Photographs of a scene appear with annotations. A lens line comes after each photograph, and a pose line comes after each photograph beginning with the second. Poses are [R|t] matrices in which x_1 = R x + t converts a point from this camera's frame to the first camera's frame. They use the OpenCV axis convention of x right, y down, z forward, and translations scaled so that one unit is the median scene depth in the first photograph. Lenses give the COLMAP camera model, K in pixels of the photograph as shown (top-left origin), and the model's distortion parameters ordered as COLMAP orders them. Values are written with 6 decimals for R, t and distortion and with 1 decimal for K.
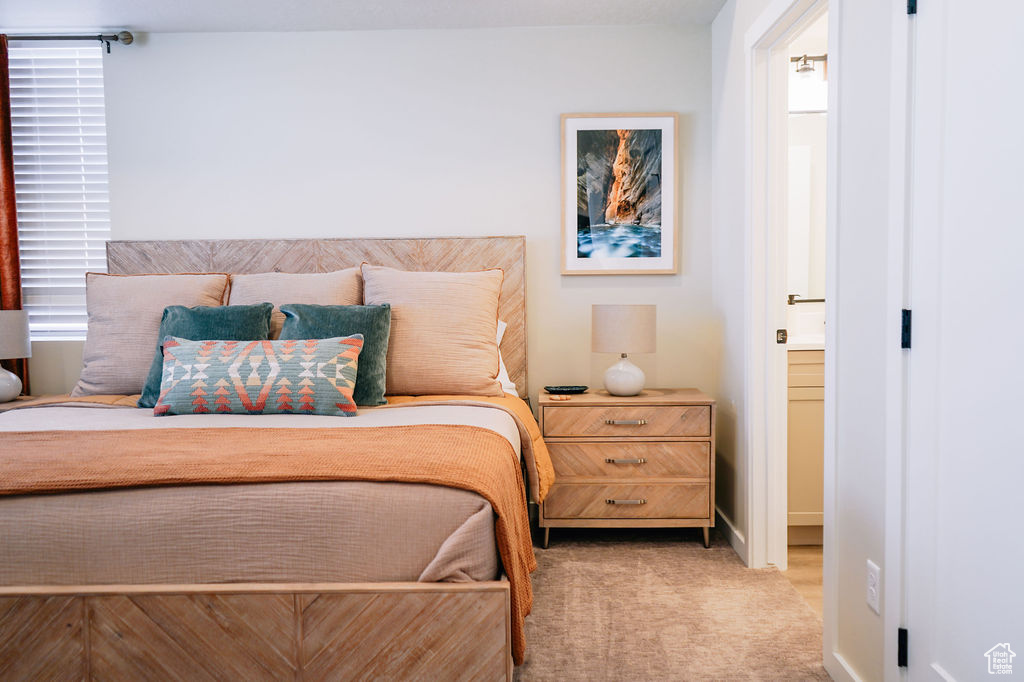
lens RADIAL K [[833.2, 0, 516.0], [0, 833.2, 332.7], [0, 0, 1]] dist [0.031766, -0.005203]
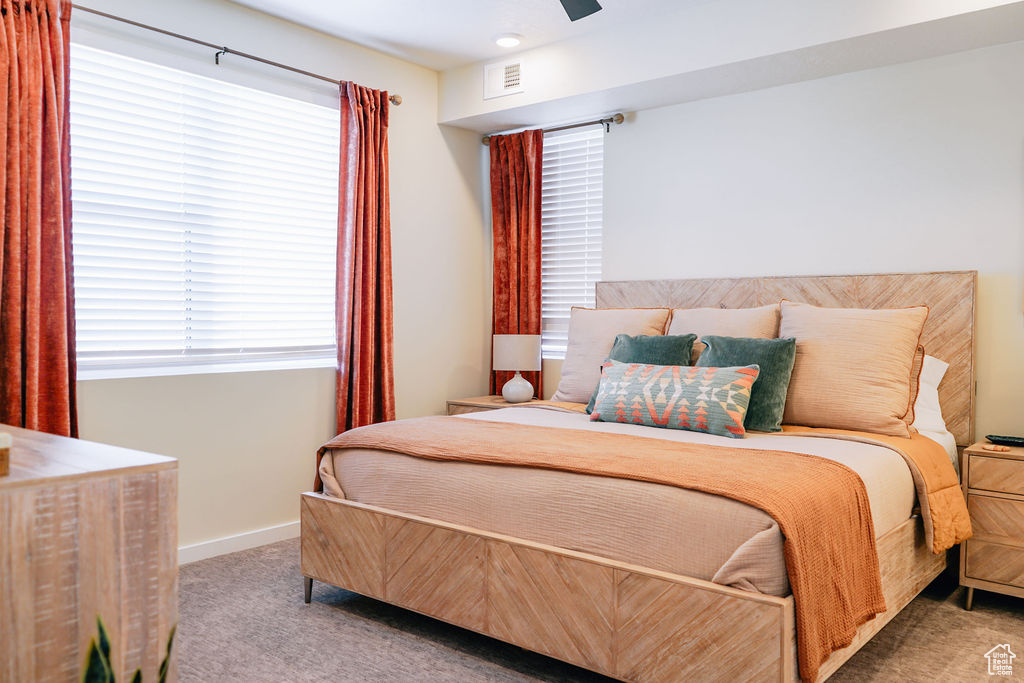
lens RADIAL K [[833.2, 0, 548.9], [0, 833.2, 338.1], [0, 0, 1]] dist [0.031766, -0.005203]
pose [[0.792014, 0.031905, -0.609668, 0.268121], [-0.052450, 0.998497, -0.015884, -0.001764], [0.608245, 0.044558, 0.792498, -0.032769]]
